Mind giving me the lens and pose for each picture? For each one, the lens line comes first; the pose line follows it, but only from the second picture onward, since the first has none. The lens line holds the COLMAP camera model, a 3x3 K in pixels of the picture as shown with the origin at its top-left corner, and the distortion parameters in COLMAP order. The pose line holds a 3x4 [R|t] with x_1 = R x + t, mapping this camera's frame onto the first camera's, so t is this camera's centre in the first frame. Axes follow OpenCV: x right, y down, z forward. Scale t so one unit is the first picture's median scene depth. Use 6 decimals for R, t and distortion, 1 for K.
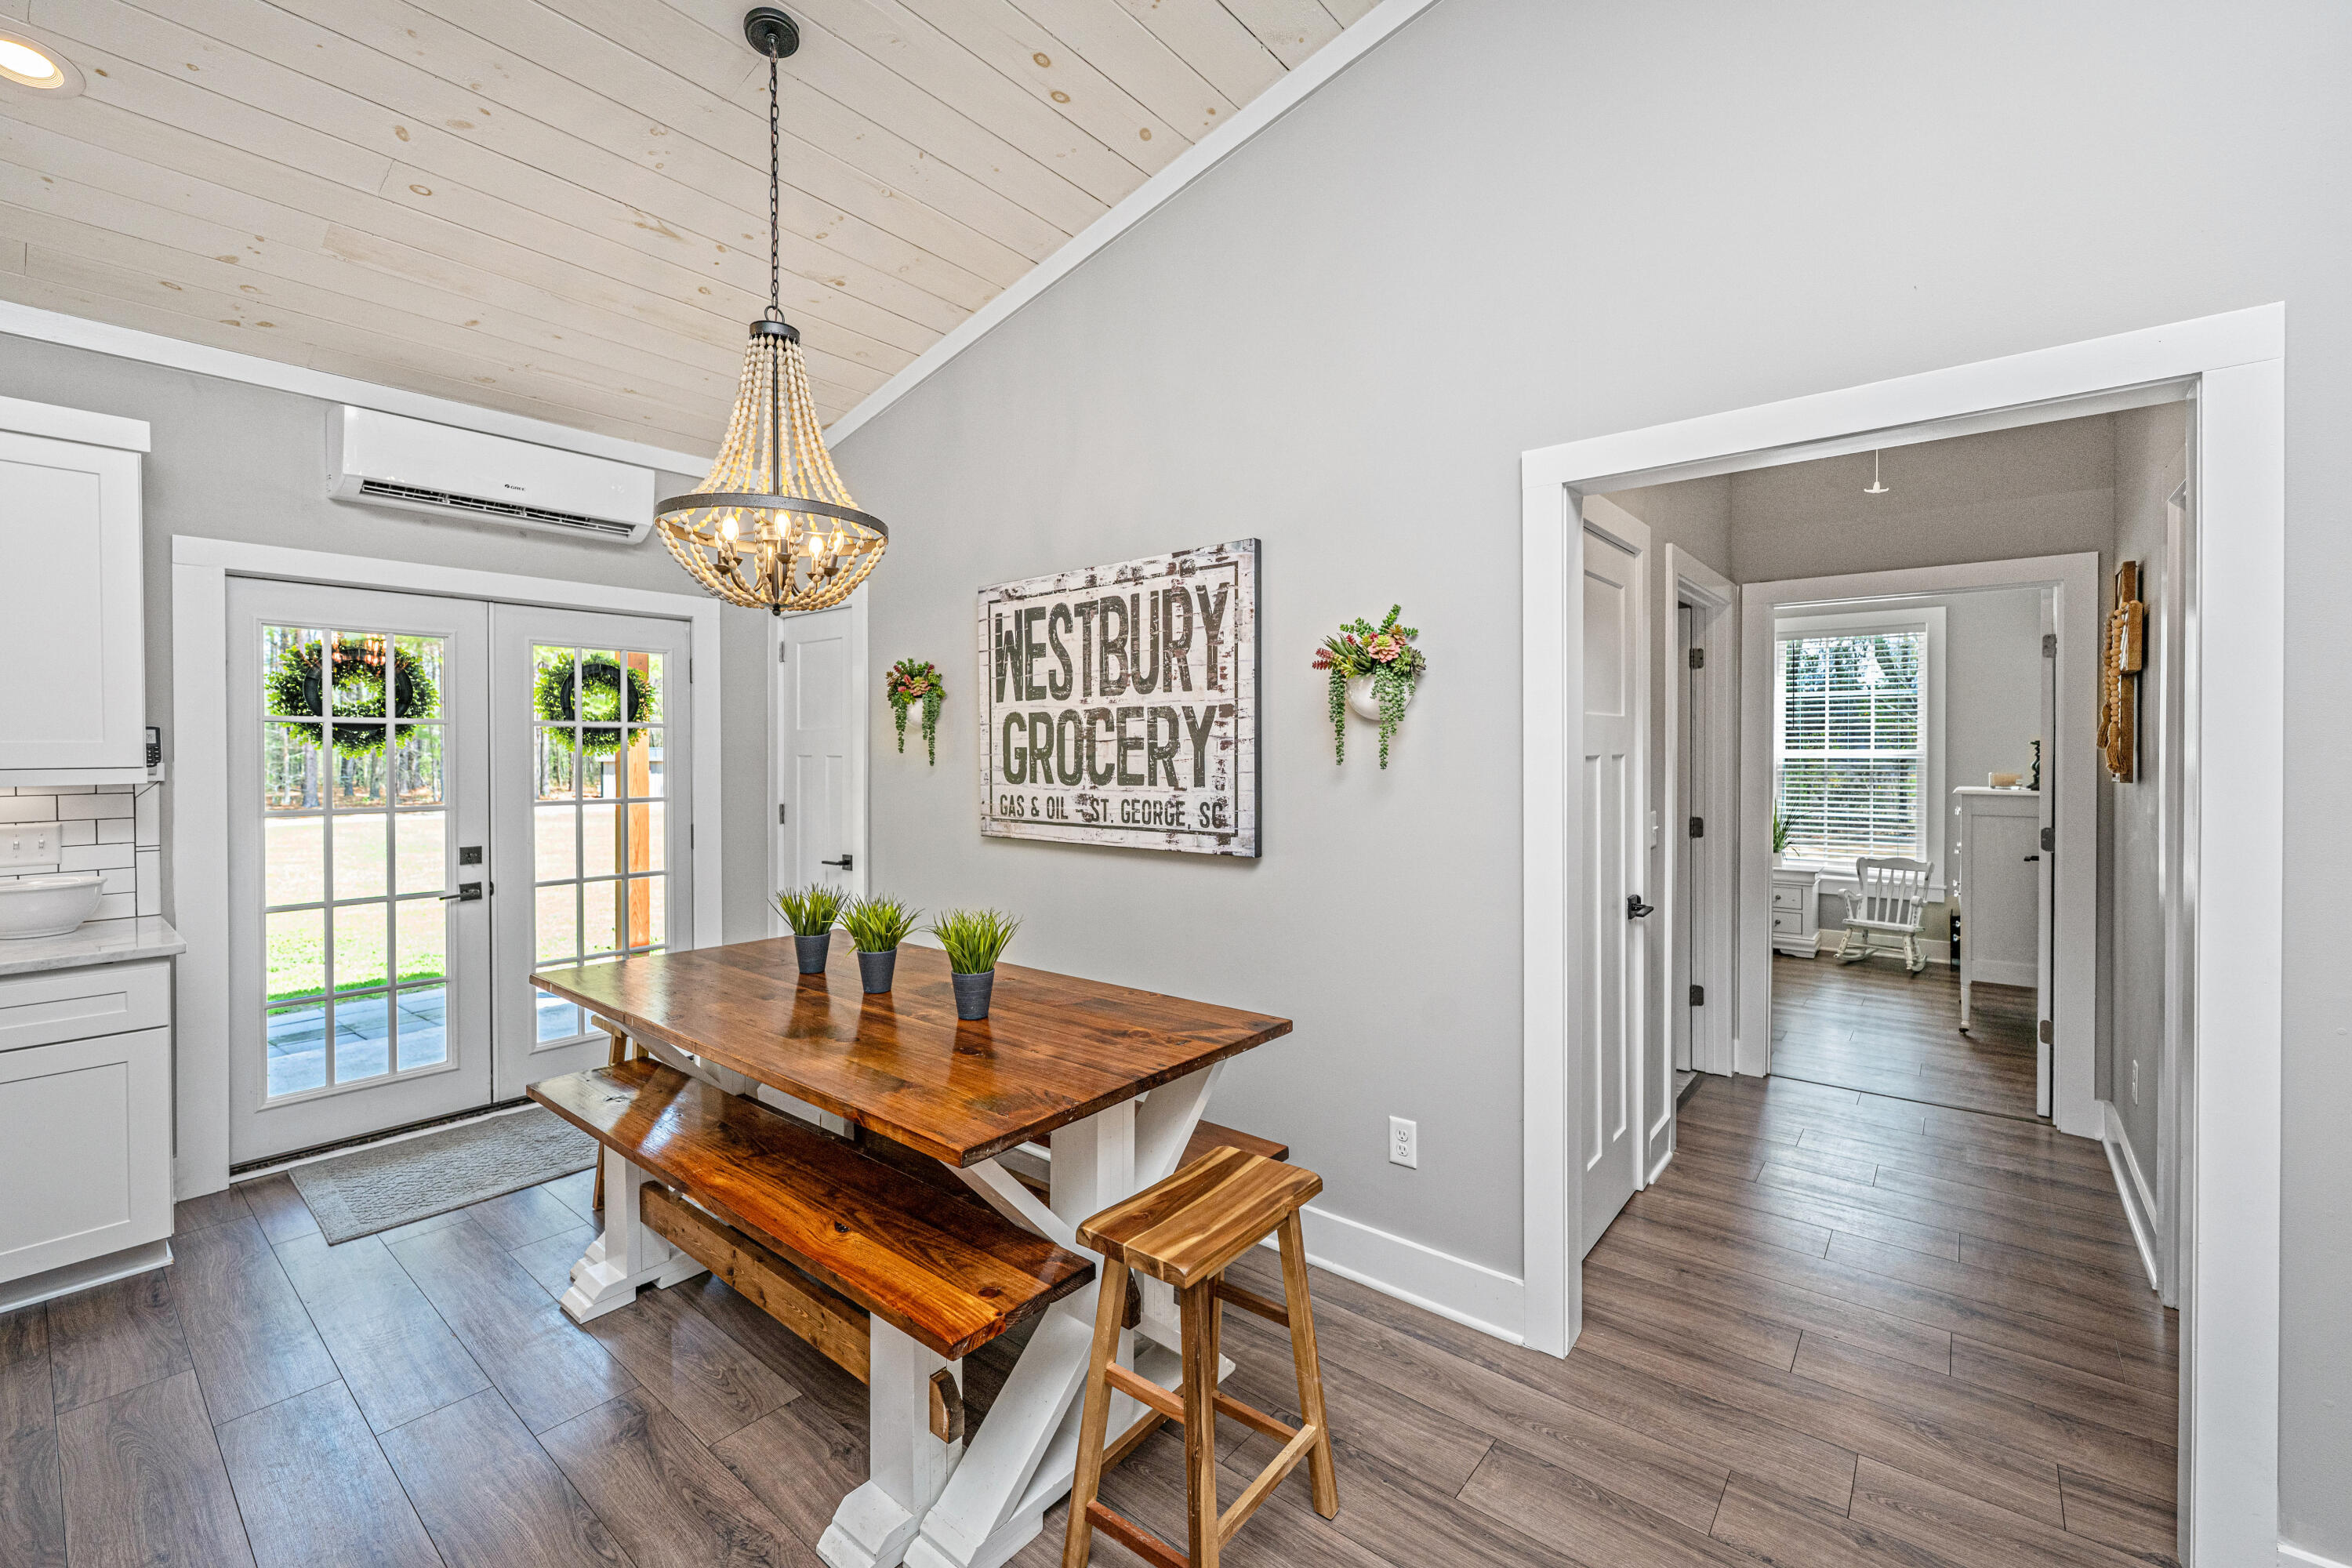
lens RADIAL K [[949.3, 0, 1197.1], [0, 949.3, 774.8], [0, 0, 1]] dist [-0.000869, -0.000025]
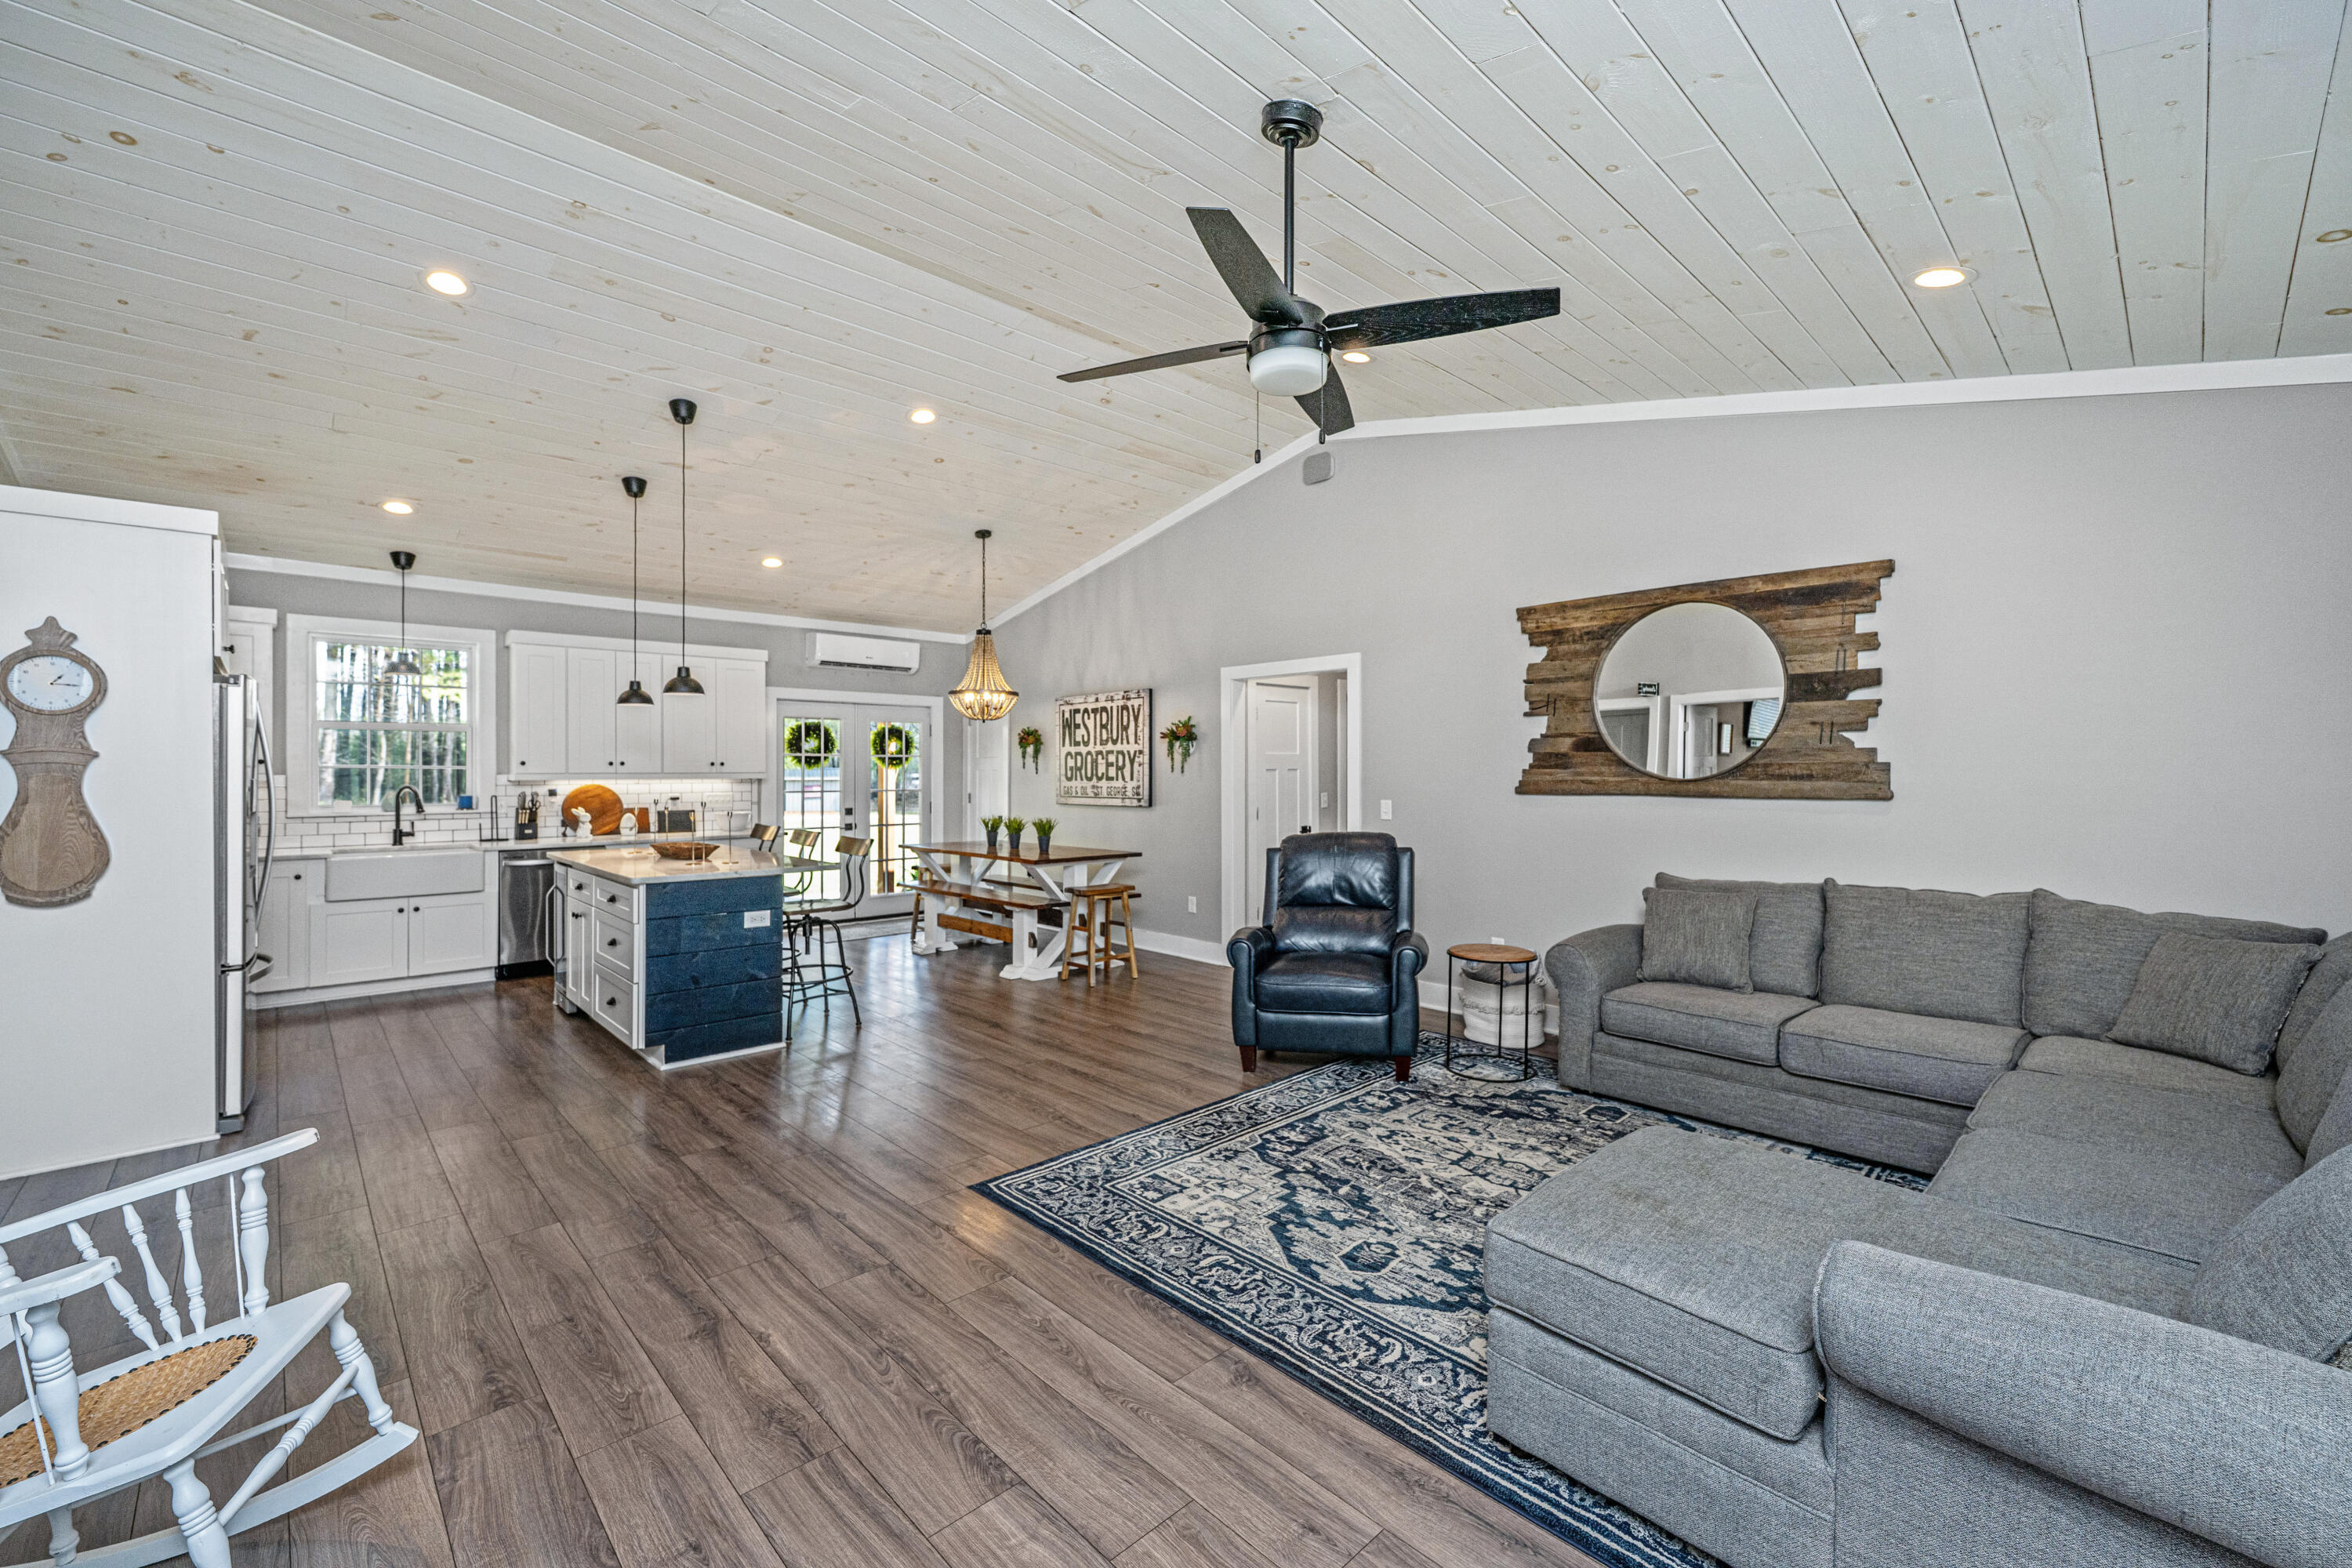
lens RADIAL K [[949.3, 0, 1170.4], [0, 949.3, 778.8], [0, 0, 1]] dist [-0.000869, -0.000025]
pose [[0.987554, 0.003612, -0.157240, 0.470937], [-0.006566, 0.999812, -0.018267, 0.048800], [0.157144, 0.019072, 0.987391, -1.427292]]
